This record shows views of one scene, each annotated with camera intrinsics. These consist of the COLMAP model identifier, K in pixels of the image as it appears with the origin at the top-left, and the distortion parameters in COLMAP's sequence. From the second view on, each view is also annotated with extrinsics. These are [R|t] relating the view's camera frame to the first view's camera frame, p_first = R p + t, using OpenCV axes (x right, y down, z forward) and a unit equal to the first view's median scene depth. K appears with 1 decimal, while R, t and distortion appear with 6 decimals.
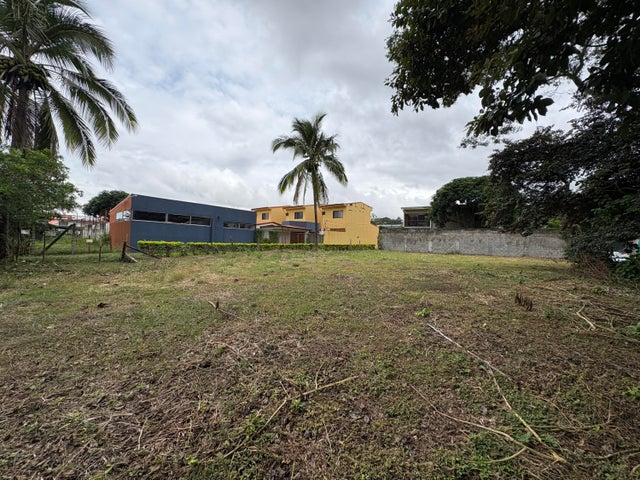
lens RADIAL K [[254.0, 0, 320.0], [0, 254.0, 240.0], [0, 0, 1]] dist [0.000740, 0.000160]
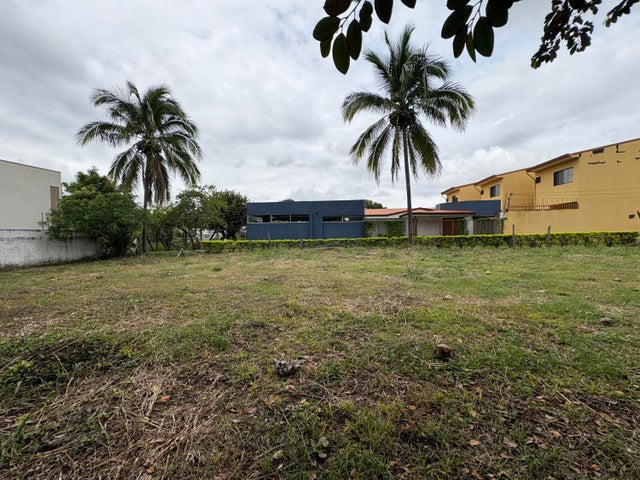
lens RADIAL K [[258.6, 0, 320.0], [0, 258.6, 240.0], [0, 0, 1]] dist [0.000719, 0.000257]
pose [[0.535937, -0.013516, -0.844150, 0.332903], [0.041106, 0.999104, 0.010100, 0.005082], [0.843256, -0.040113, 0.536013, 0.362479]]
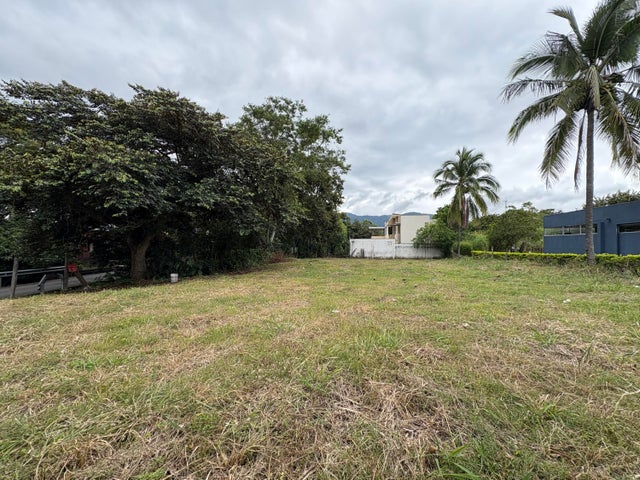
lens RADIAL K [[254.0, 0, 320.0], [0, 254.0, 240.0], [0, 0, 1]] dist [0.000740, 0.000160]
pose [[-0.874282, -0.042110, -0.483587, 0.519895], [-0.021889, 0.998637, -0.047386, 0.016094], [0.484924, -0.030843, -0.874012, 0.940362]]
